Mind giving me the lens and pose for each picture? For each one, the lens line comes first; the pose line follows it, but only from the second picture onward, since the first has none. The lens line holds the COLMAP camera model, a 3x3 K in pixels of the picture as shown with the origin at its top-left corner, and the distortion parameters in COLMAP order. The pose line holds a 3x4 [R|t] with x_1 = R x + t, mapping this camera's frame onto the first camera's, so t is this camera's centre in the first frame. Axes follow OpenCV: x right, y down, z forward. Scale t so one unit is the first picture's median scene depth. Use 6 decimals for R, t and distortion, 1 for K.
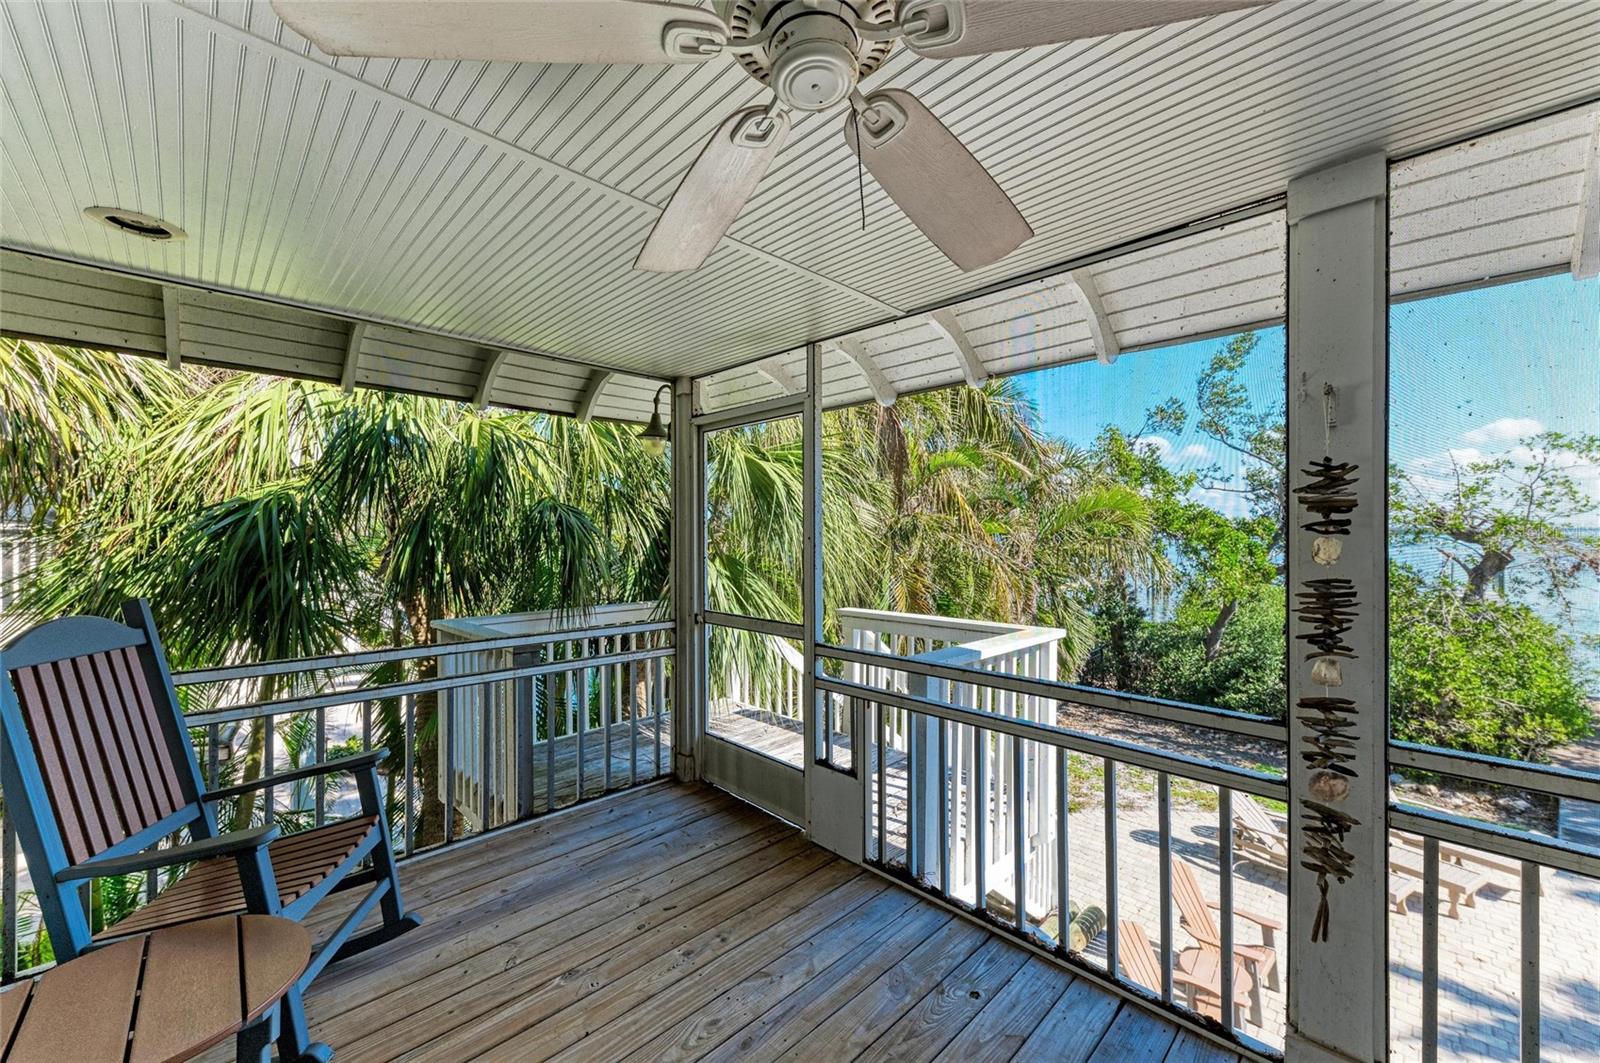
lens RADIAL K [[621.1, 0, 804.7], [0, 621.1, 536.2], [0, 0, 1]] dist [0.008154, -0.000171]
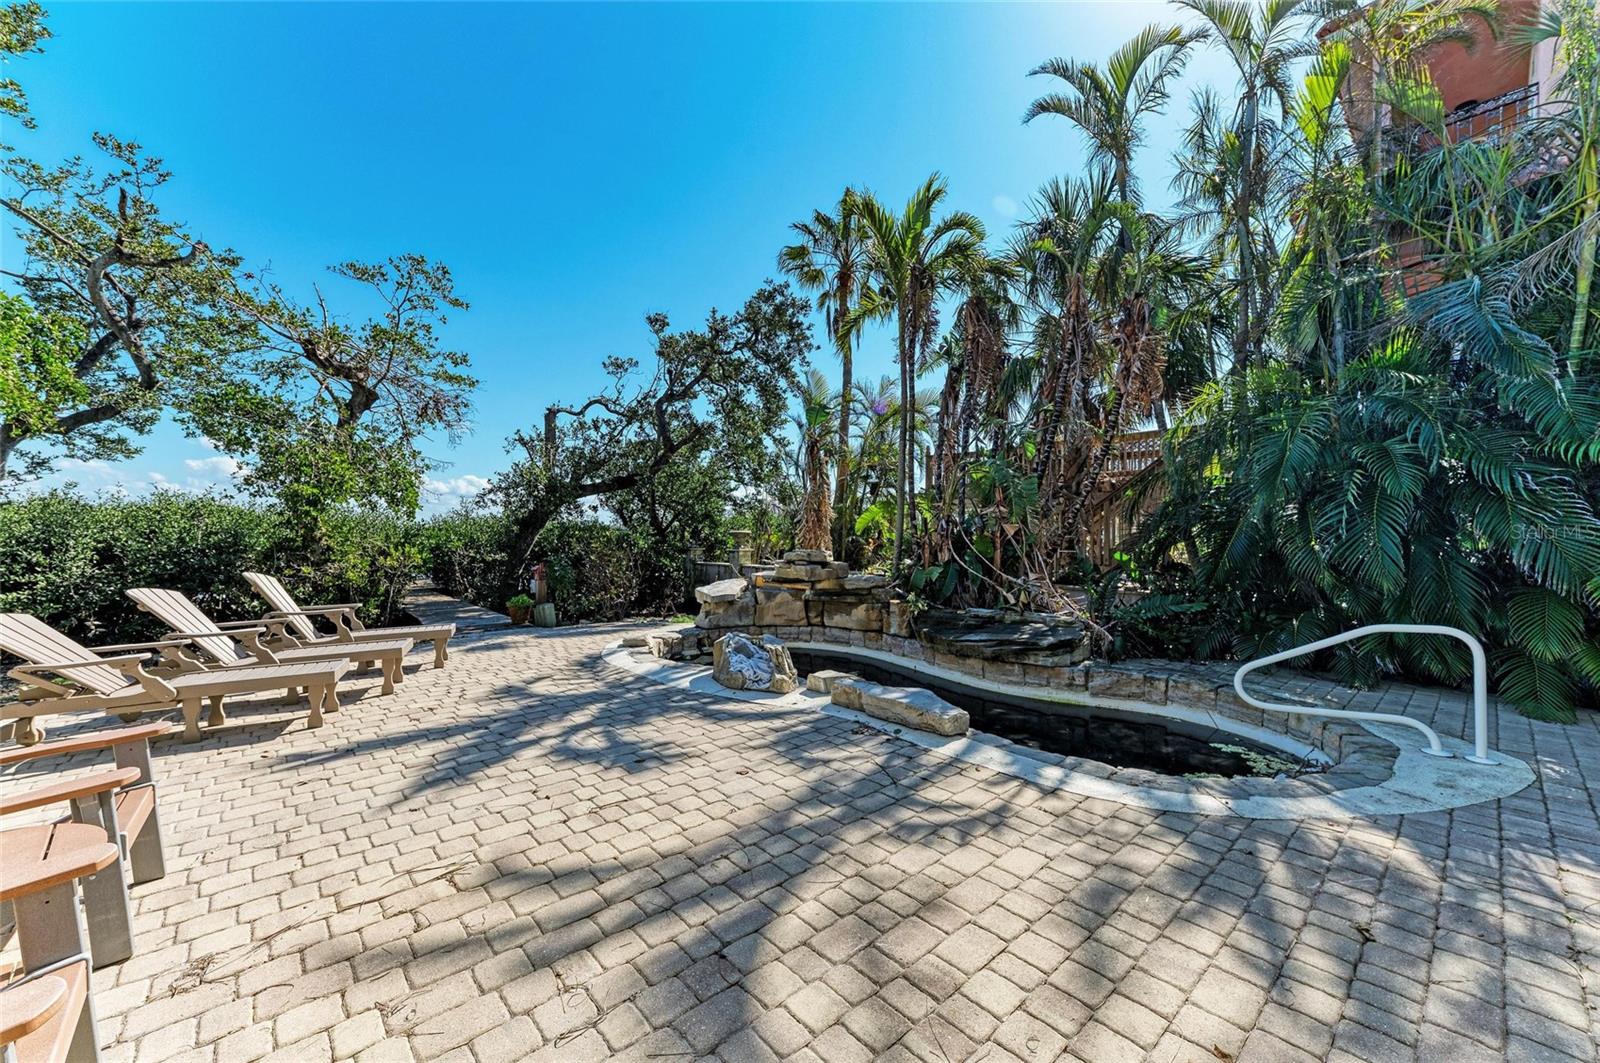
lens RADIAL K [[621.1, 0, 804.7], [0, 621.1, 536.2], [0, 0, 1]] dist [0.008154, -0.000171]
pose [[0.052051, -0.001650, 0.998643, 0.174516], [0.002805, 0.999995, 0.001506, 0.253091], [-0.998640, 0.002723, 0.052055, 0.269004]]
